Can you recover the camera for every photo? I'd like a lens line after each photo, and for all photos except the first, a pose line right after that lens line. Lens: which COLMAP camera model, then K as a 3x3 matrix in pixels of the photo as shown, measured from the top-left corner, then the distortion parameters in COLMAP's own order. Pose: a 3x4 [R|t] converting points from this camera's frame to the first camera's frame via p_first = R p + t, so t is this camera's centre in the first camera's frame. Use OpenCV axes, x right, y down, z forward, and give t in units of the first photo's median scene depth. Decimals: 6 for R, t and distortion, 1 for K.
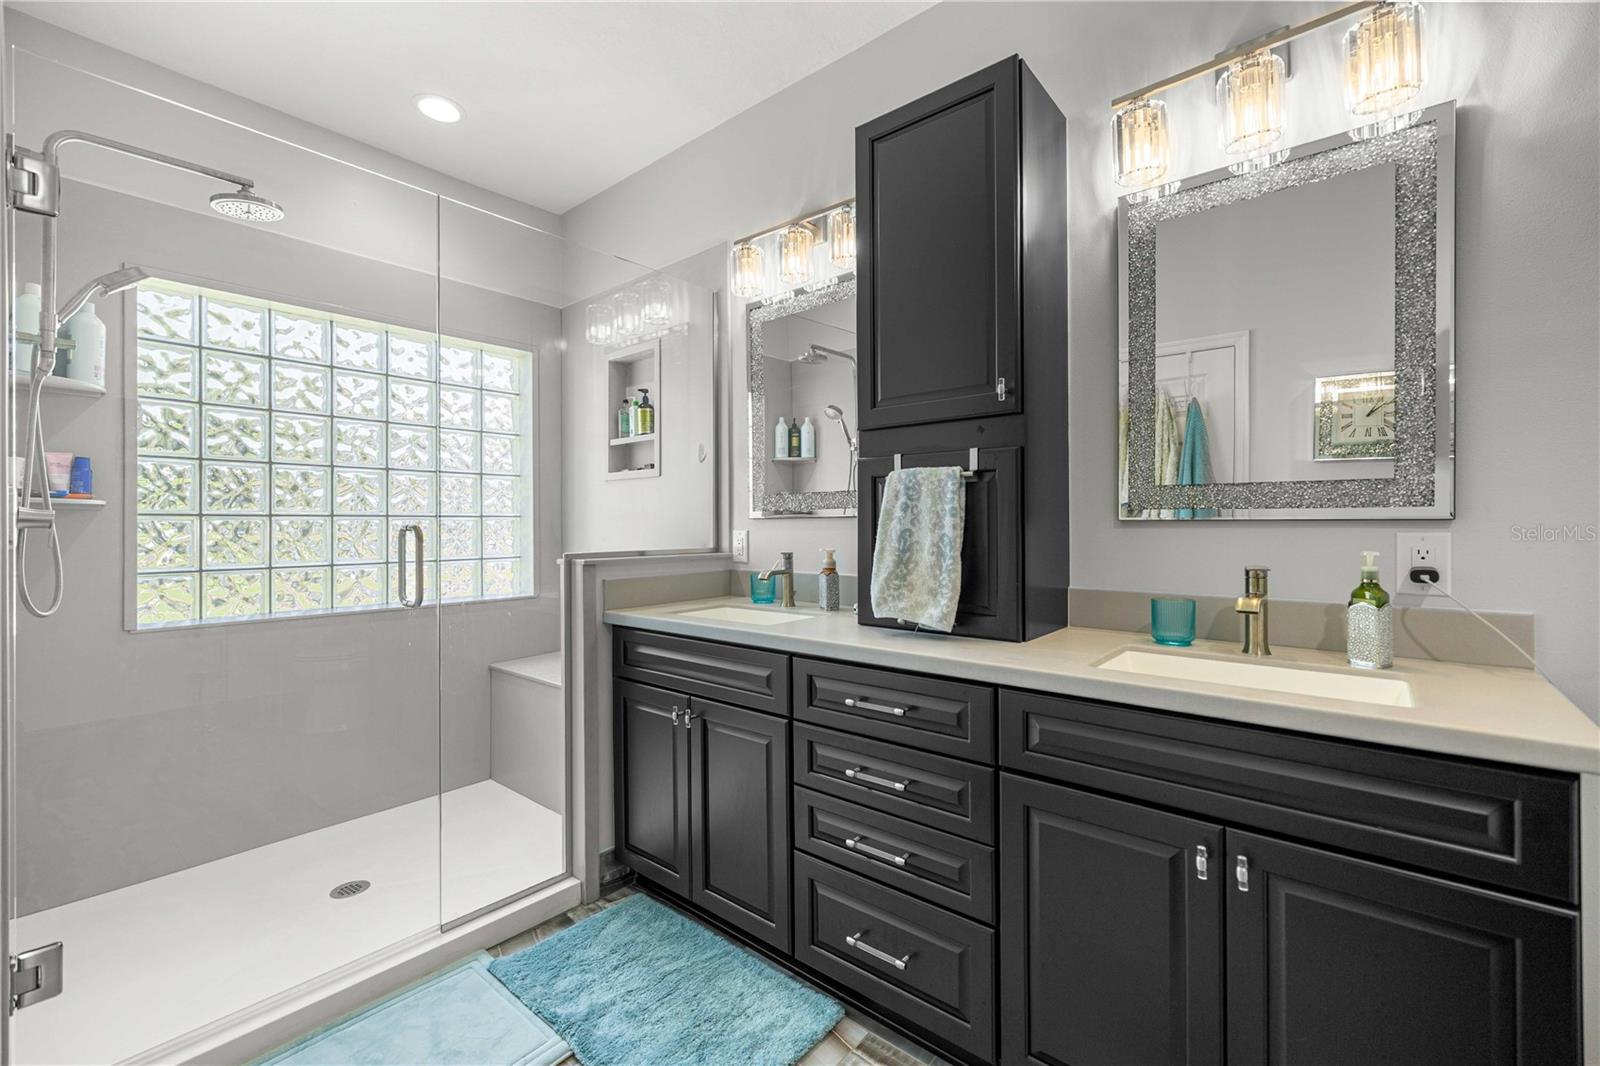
lens RADIAL K [[678.8, 0, 798.9], [0, 678.8, 525.9], [0, 0, 1]] dist [0.005428, -0.000518]
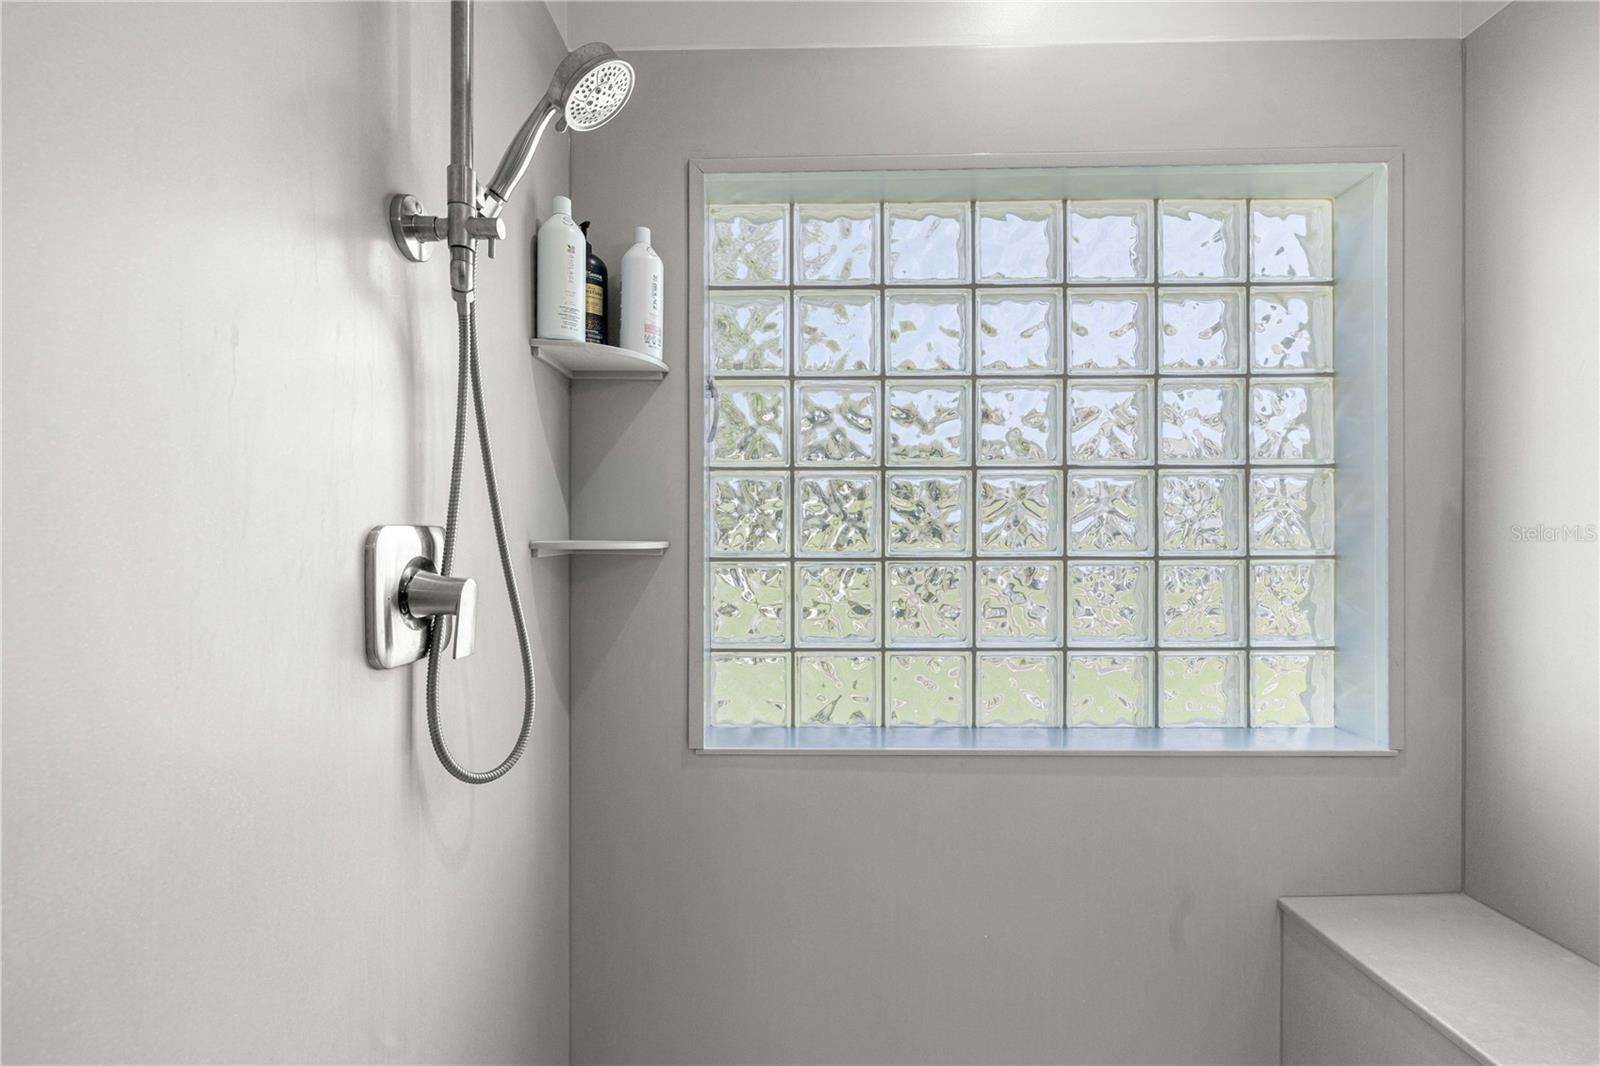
lens RADIAL K [[678.8, 0, 797.7], [0, 678.8, 531.0], [0, 0, 1]] dist [0.005428, -0.000518]
pose [[0.647470, -0.000620, -0.762091, -0.364294], [-0.000585, 0.999999, -0.001311, -0.036665], [0.762091, 0.001295, 0.647469, 0.542655]]
